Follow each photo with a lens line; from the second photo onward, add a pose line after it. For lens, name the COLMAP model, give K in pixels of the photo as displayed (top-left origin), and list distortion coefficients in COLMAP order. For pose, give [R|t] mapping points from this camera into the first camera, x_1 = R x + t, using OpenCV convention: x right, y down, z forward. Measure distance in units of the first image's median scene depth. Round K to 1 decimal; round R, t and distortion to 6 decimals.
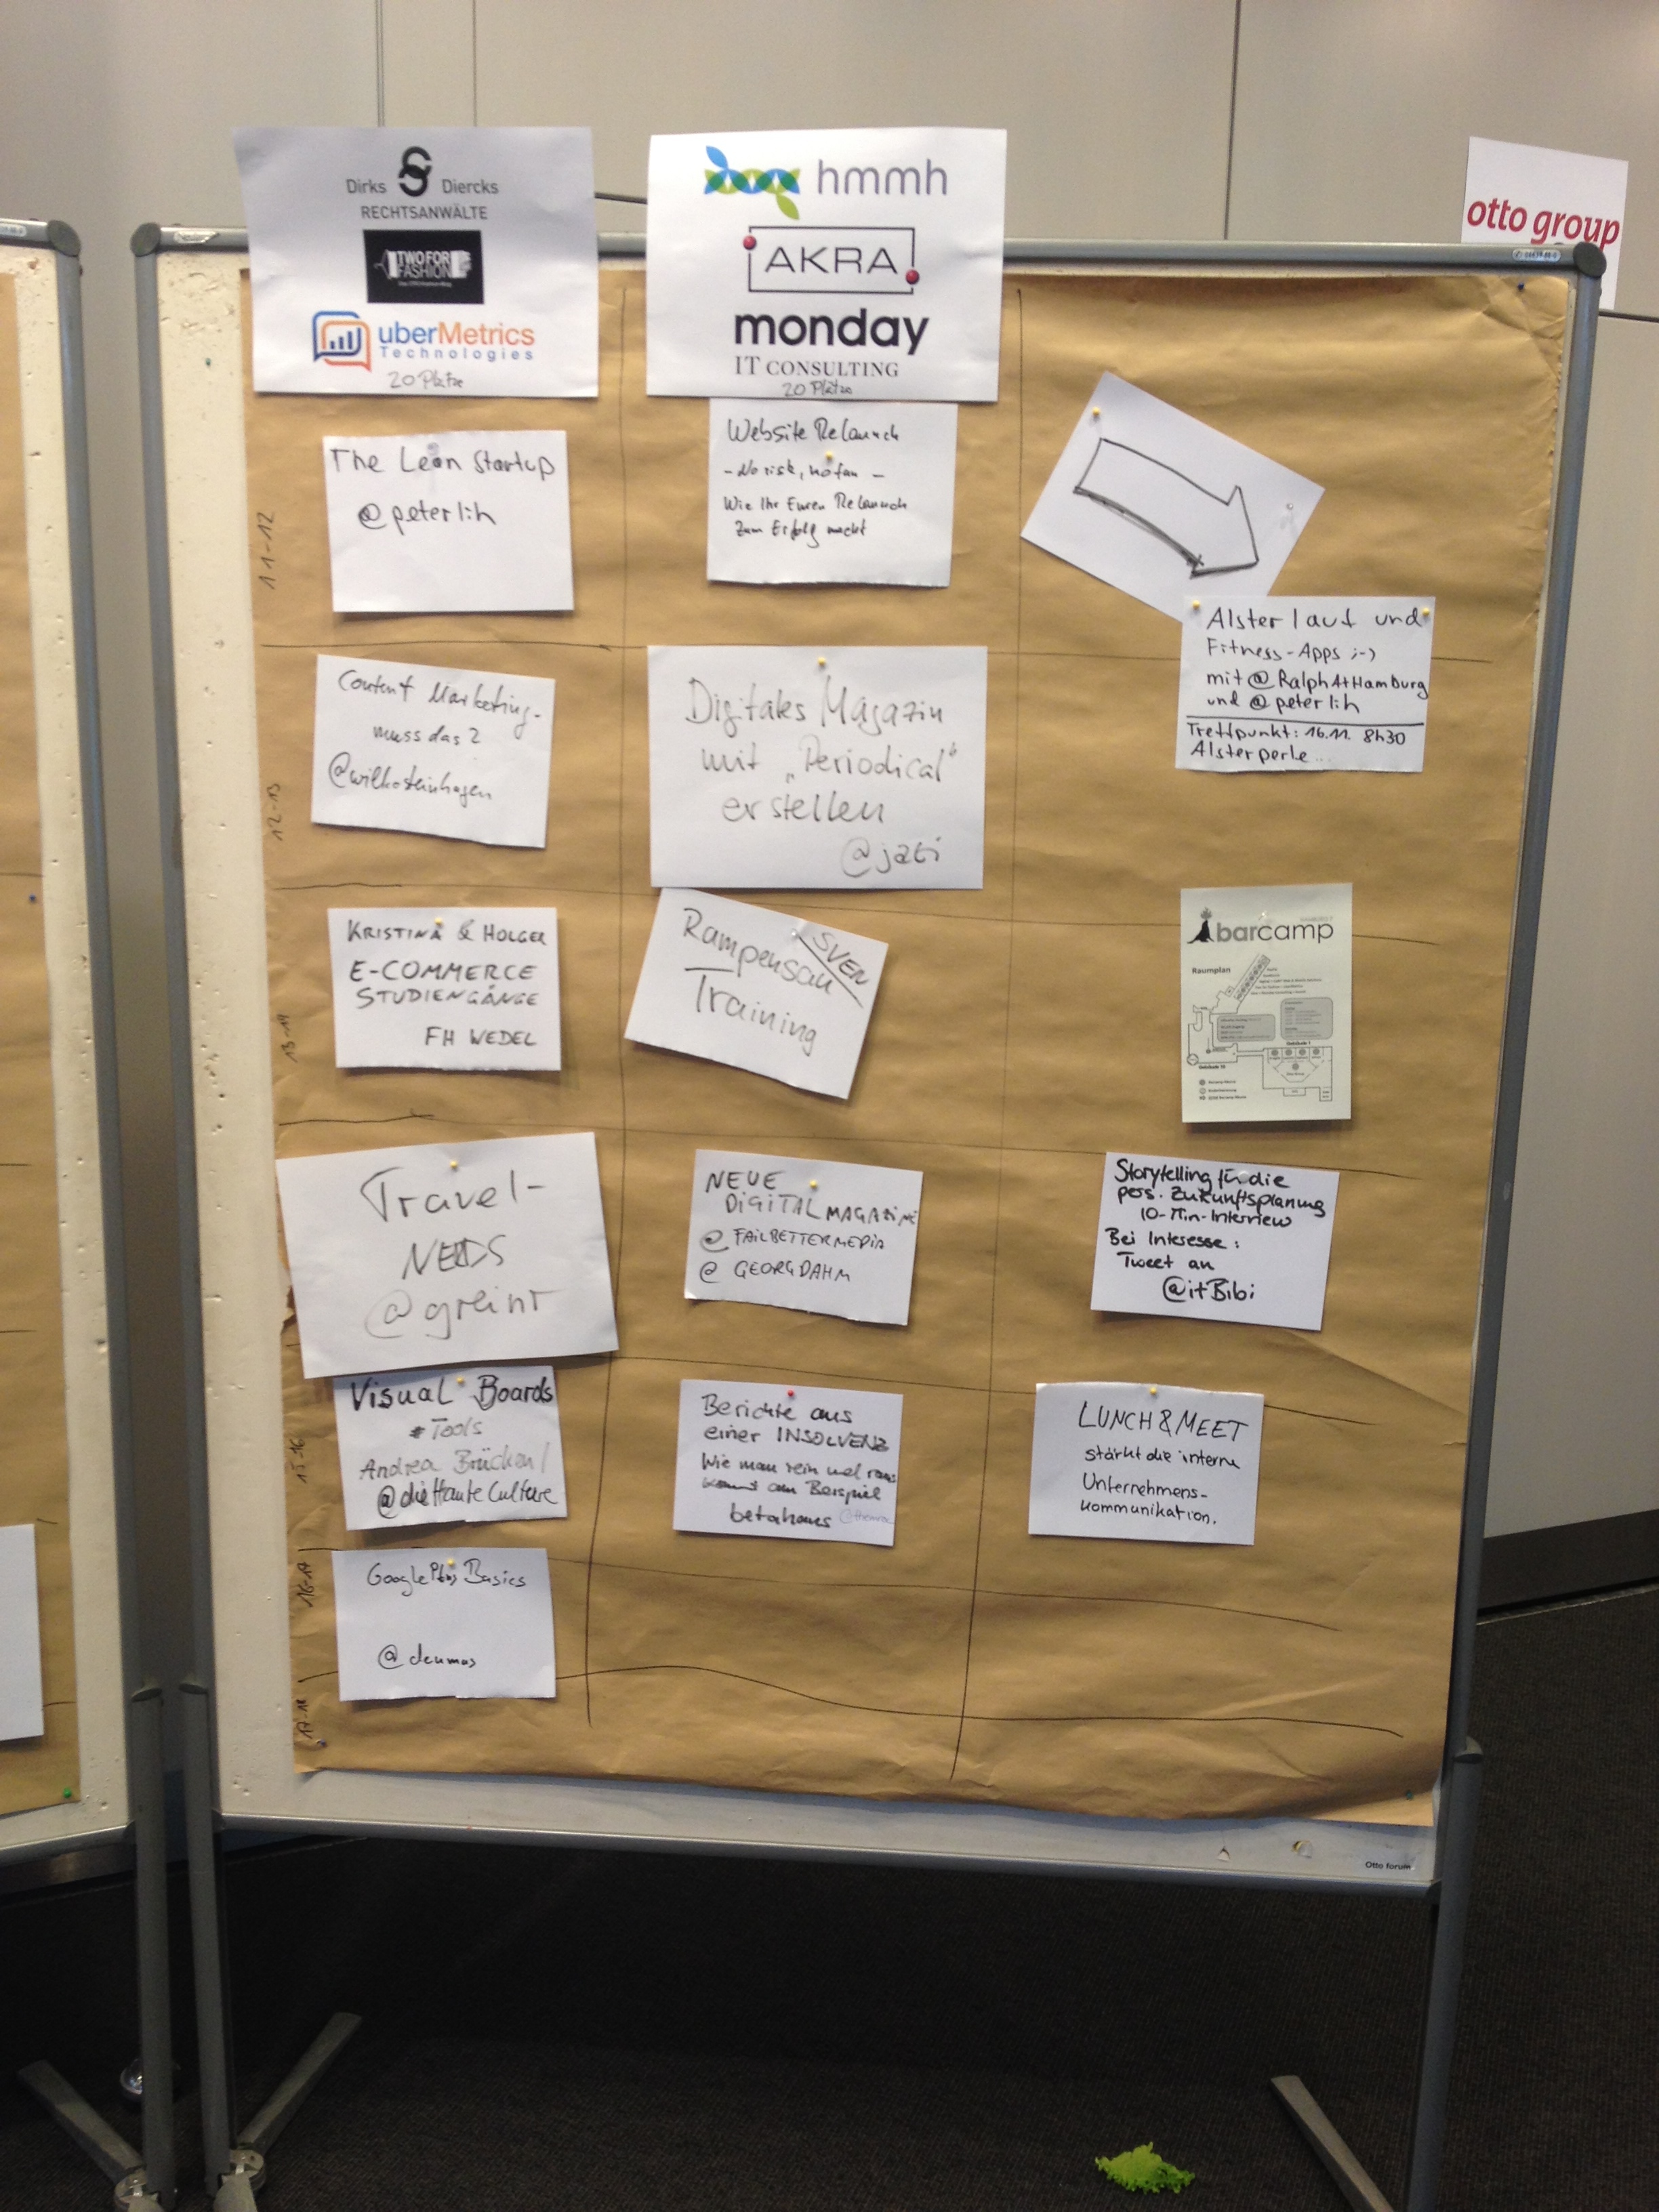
lens RADIAL K [[2289.8, 0, 829.5], [0, 2289.8, 1106.0], [0, 0, 1]] dist [0.223668, -0.488540]
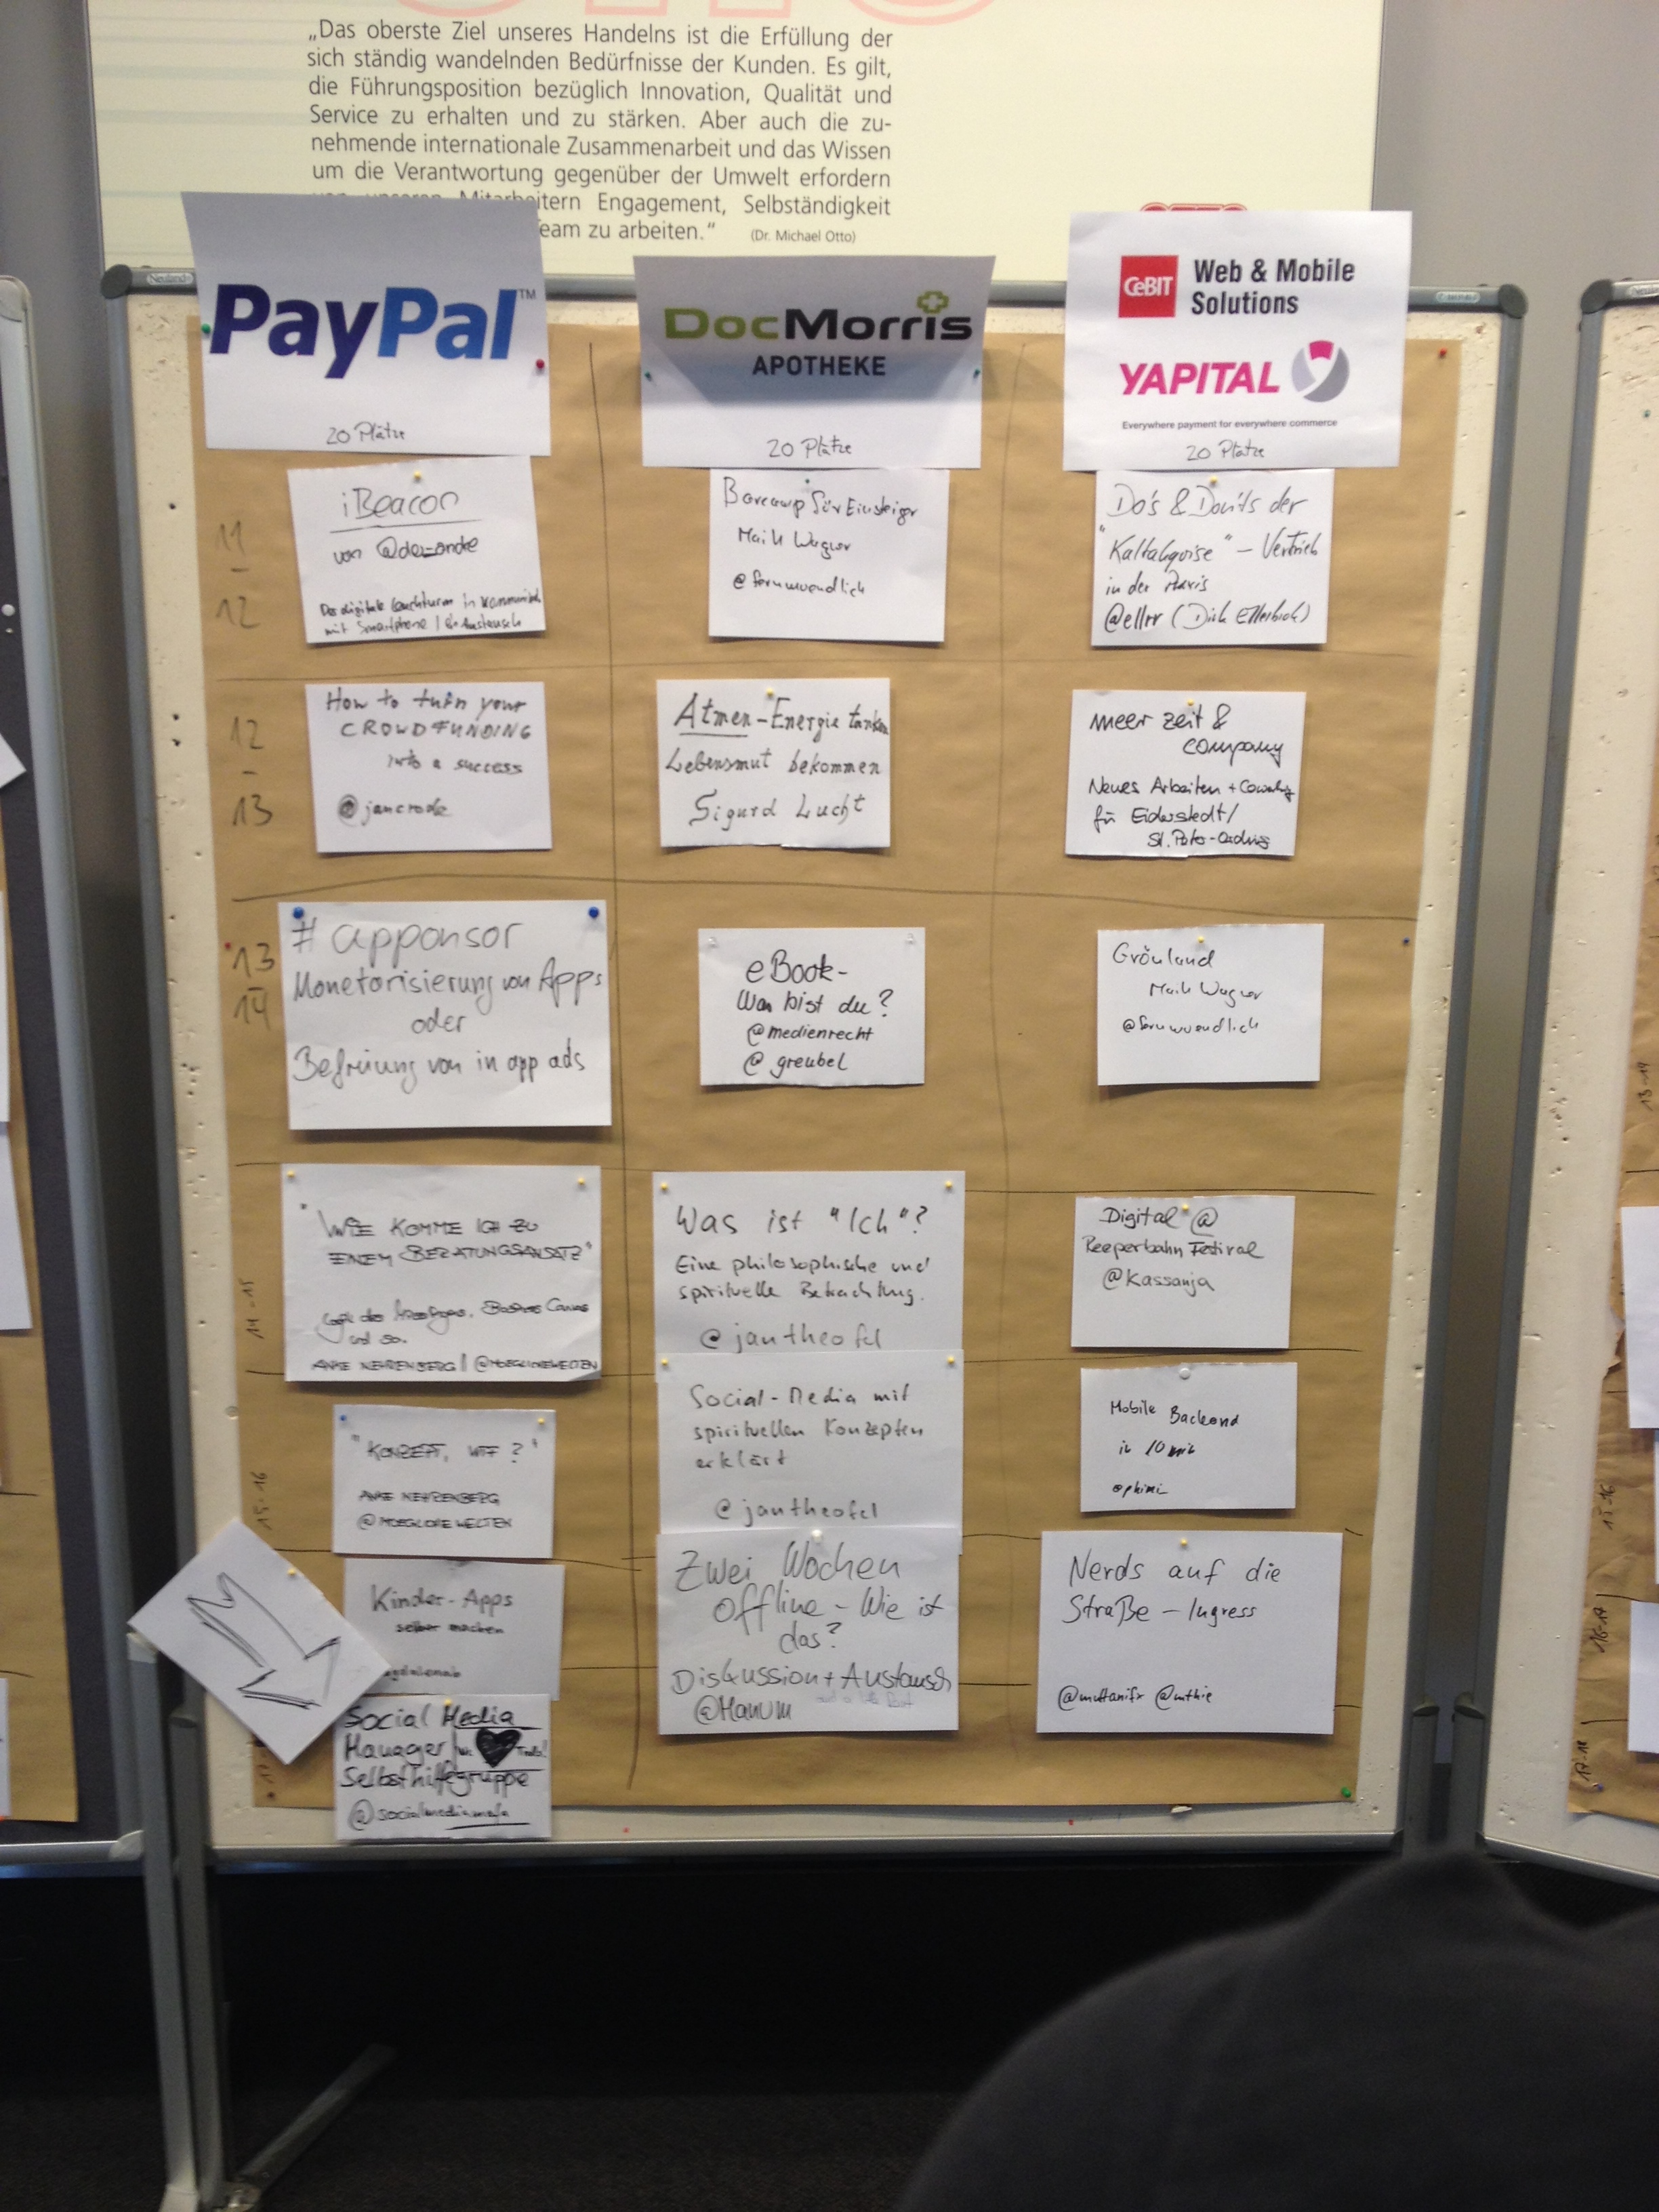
lens RADIAL K [[2289.8, 0, 829.5], [0, 2289.8, 1106.0], [0, 0, 1]] dist [0.223668, -0.488540]
pose [[0.939744, 0.059862, -0.336598, -0.217829], [-0.055885, 0.998206, 0.021498, -0.022138], [0.337281, -0.001392, 0.941403, -0.057426]]
